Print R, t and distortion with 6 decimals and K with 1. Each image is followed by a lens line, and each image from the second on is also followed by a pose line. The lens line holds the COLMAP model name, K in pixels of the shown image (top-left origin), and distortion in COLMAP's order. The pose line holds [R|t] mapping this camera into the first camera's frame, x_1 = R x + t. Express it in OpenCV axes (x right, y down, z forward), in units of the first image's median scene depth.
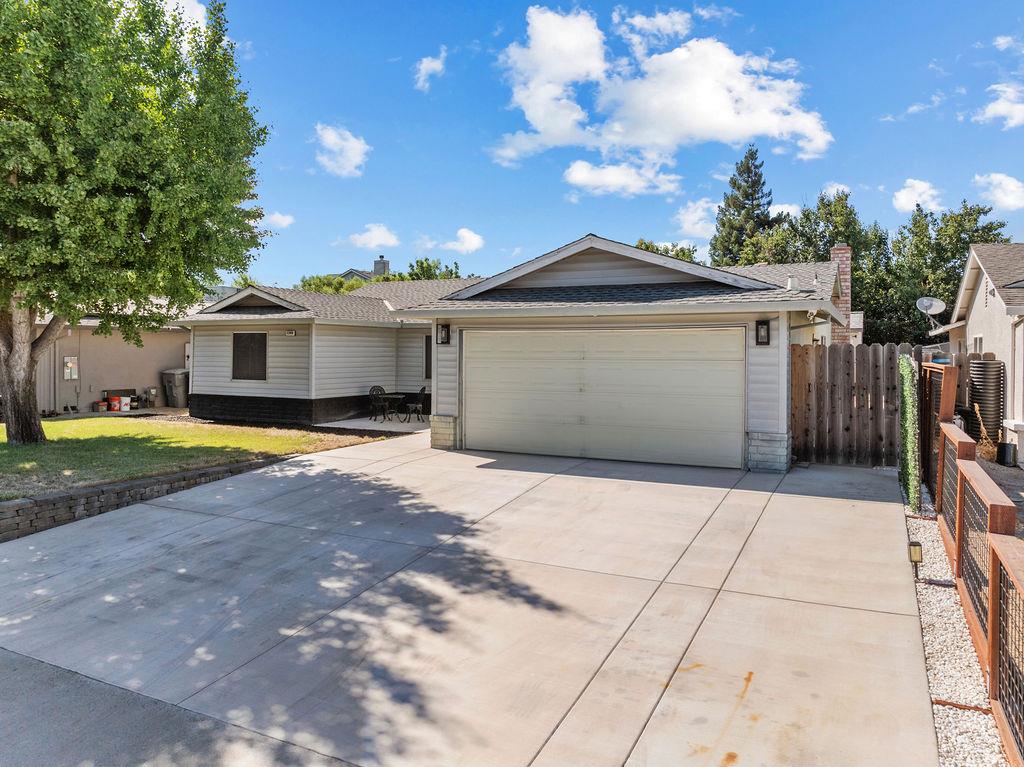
lens RADIAL K [[721.7, 0, 511.7], [0, 721.7, 353.1], [0, 0, 1]] dist [-0.052110, 0.033545]
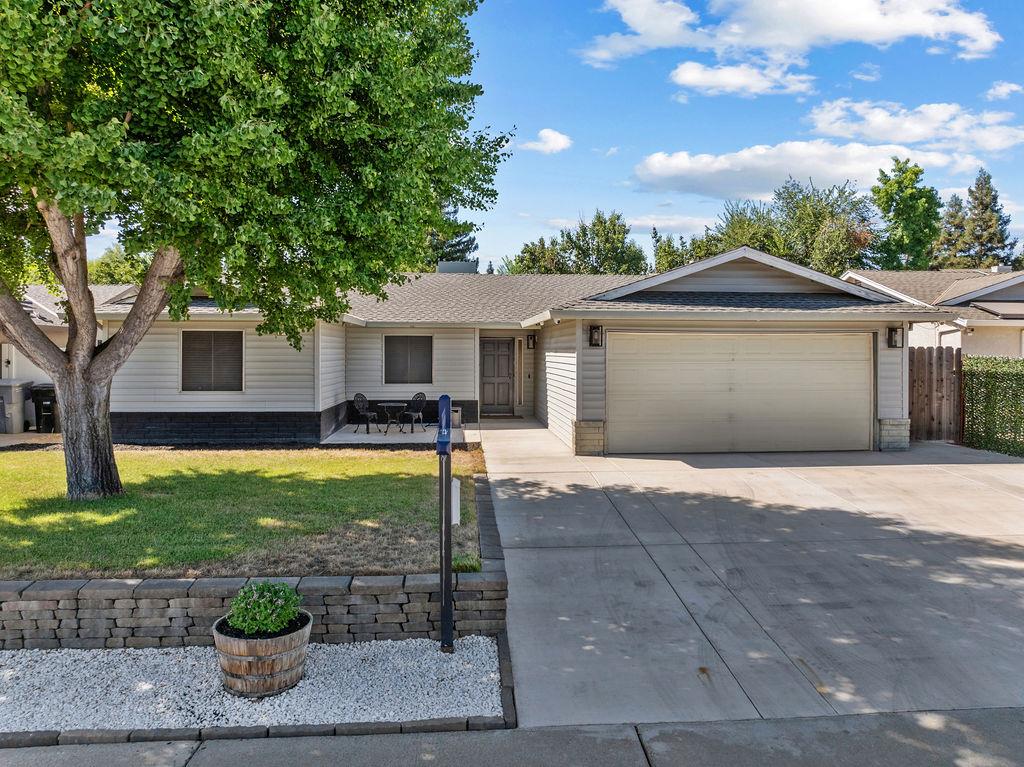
lens RADIAL K [[721.7, 0, 511.7], [0, 721.7, 353.1], [0, 0, 1]] dist [-0.052110, 0.033545]
pose [[0.862166, -0.004551, 0.506605, -0.538631], [0.004403, 0.999989, 0.001490, -0.004154], [-0.506606, 0.000946, 0.862177, 0.179469]]
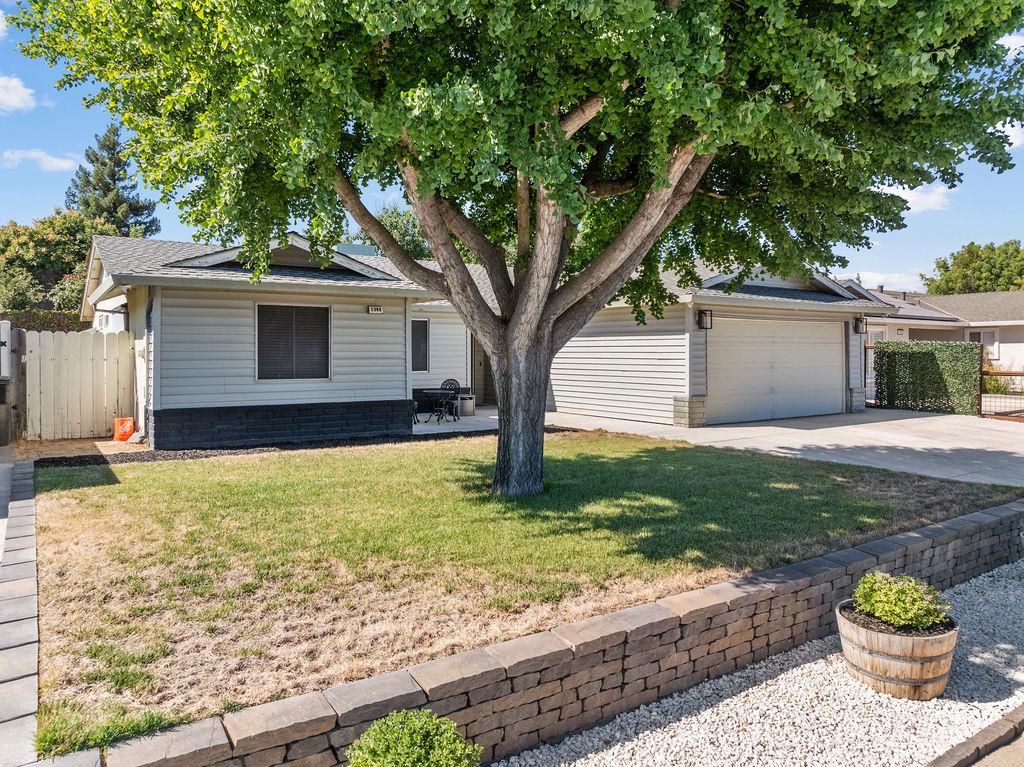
lens RADIAL K [[729.1, 0, 513.6], [0, 729.1, 376.8], [0, 0, 1]] dist [-0.061774, 0.048198]
pose [[0.498924, -0.034279, 0.865968, -0.935778], [0.006255, 0.999334, 0.035955, 0.015053], [-0.866623, -0.012522, 0.498806, 0.563723]]
